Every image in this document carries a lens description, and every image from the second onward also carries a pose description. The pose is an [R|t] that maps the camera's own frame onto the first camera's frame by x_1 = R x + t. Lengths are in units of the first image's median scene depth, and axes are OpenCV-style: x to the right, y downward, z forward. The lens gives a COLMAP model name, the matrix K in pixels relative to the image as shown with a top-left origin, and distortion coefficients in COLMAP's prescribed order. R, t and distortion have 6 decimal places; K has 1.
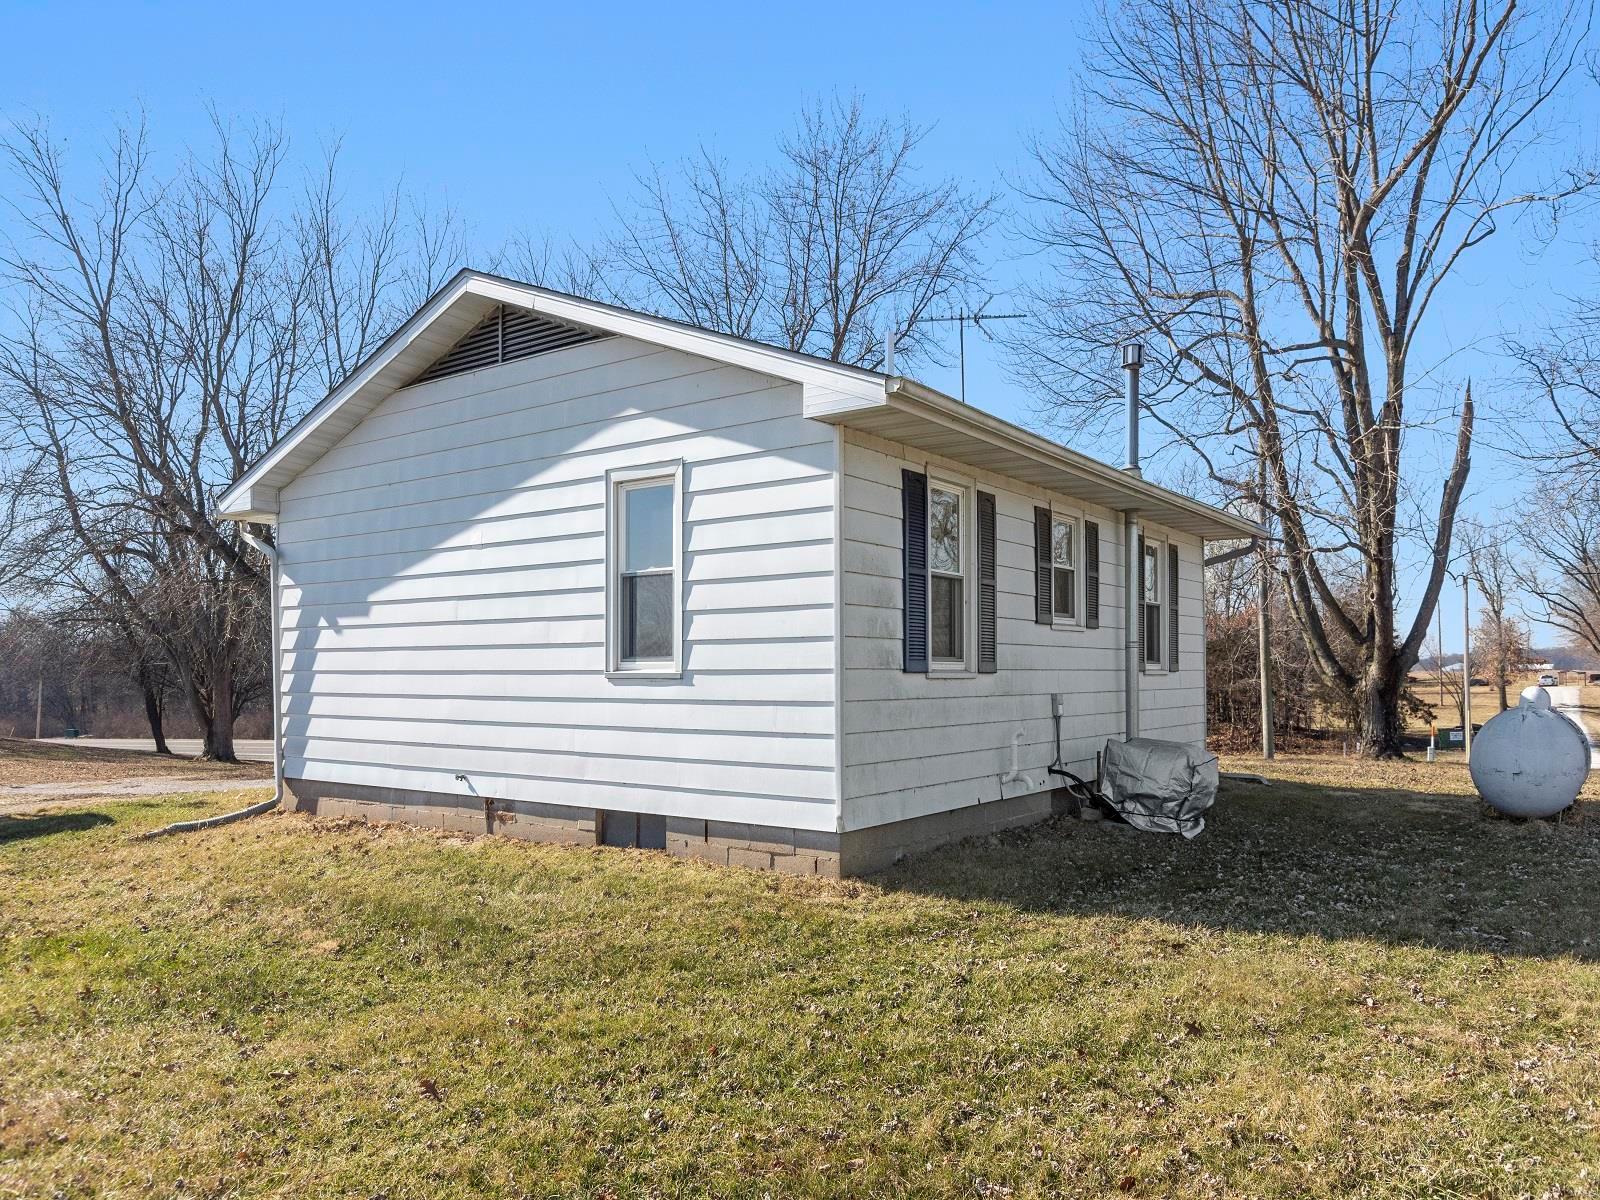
lens RADIAL K [[1139.8, 0, 800.8], [0, 1139.8, 603.7], [0, 0, 1]] dist [-0.008083, 0.006456]
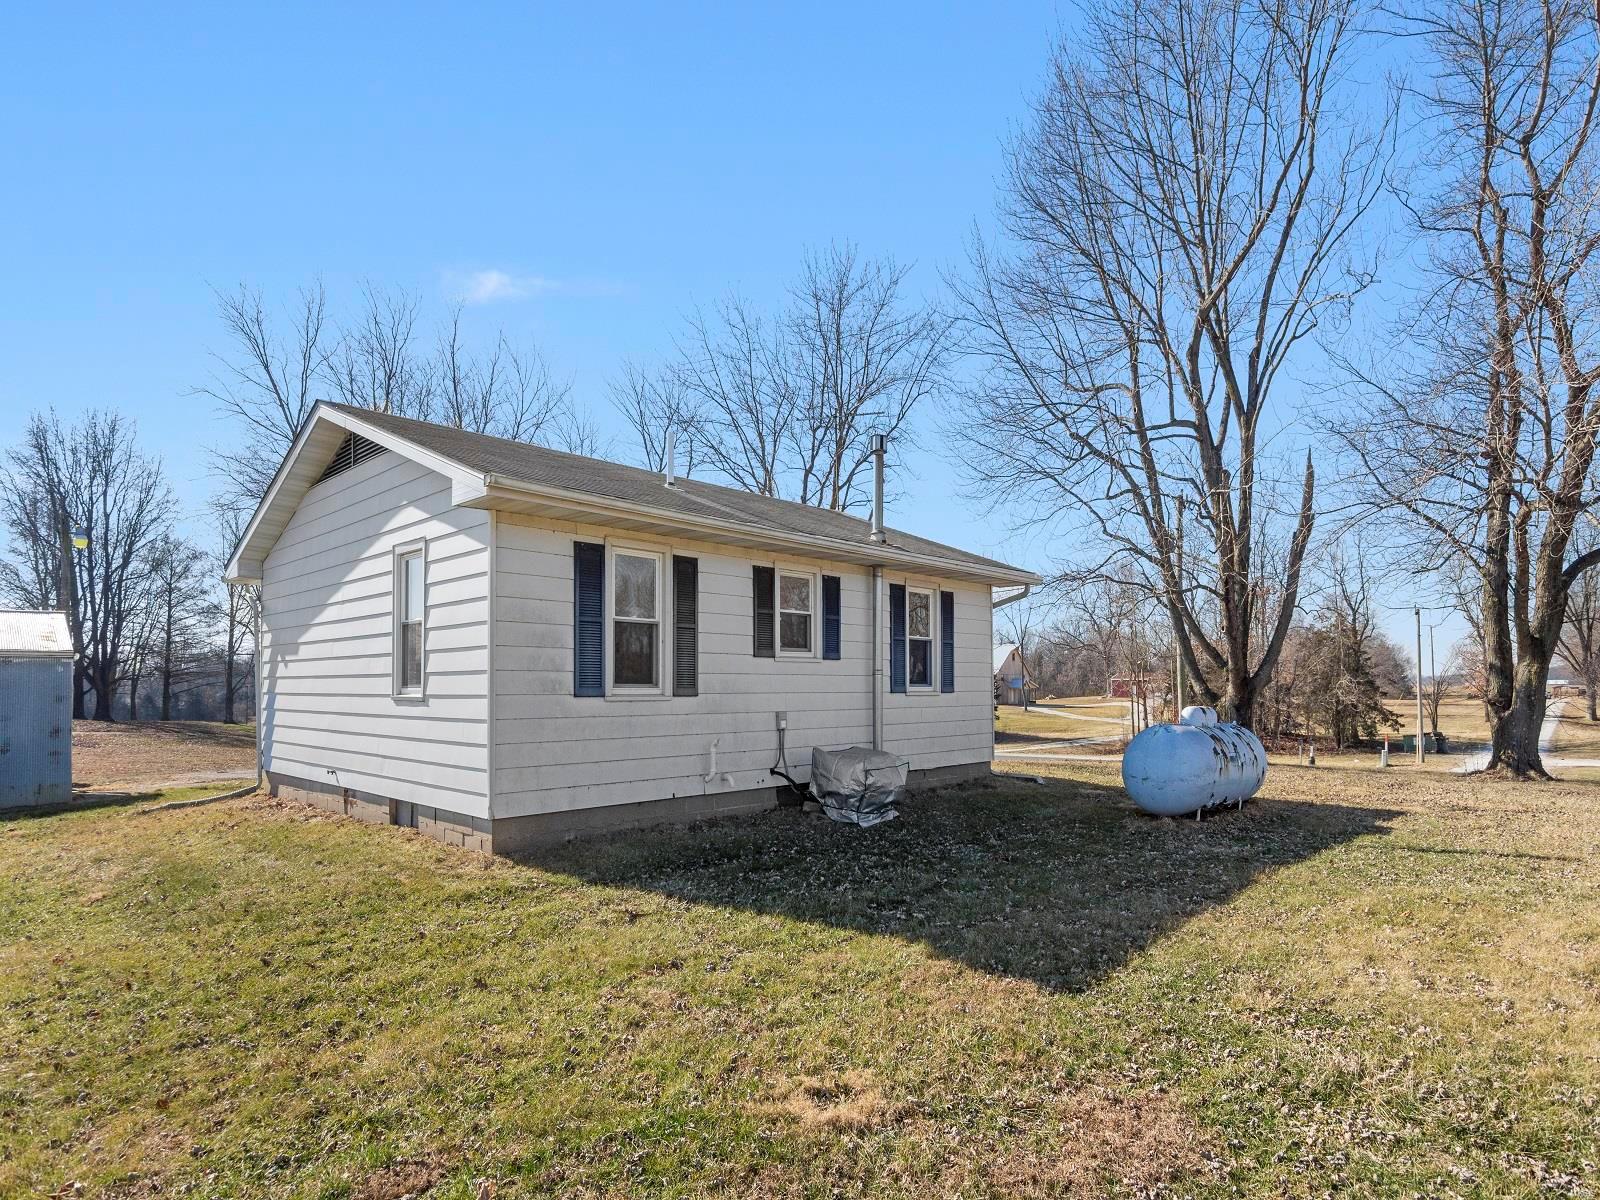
lens RADIAL K [[869.5, 0, 815.0], [0, 869.5, 633.7], [0, 0, 1]] dist [0.001182, 0.000947]
pose [[0.992051, -0.008332, -0.125561, 0.413731], [0.008154, 0.999965, -0.001934, -0.006724], [0.125573, 0.000895, 0.992084, 0.038936]]
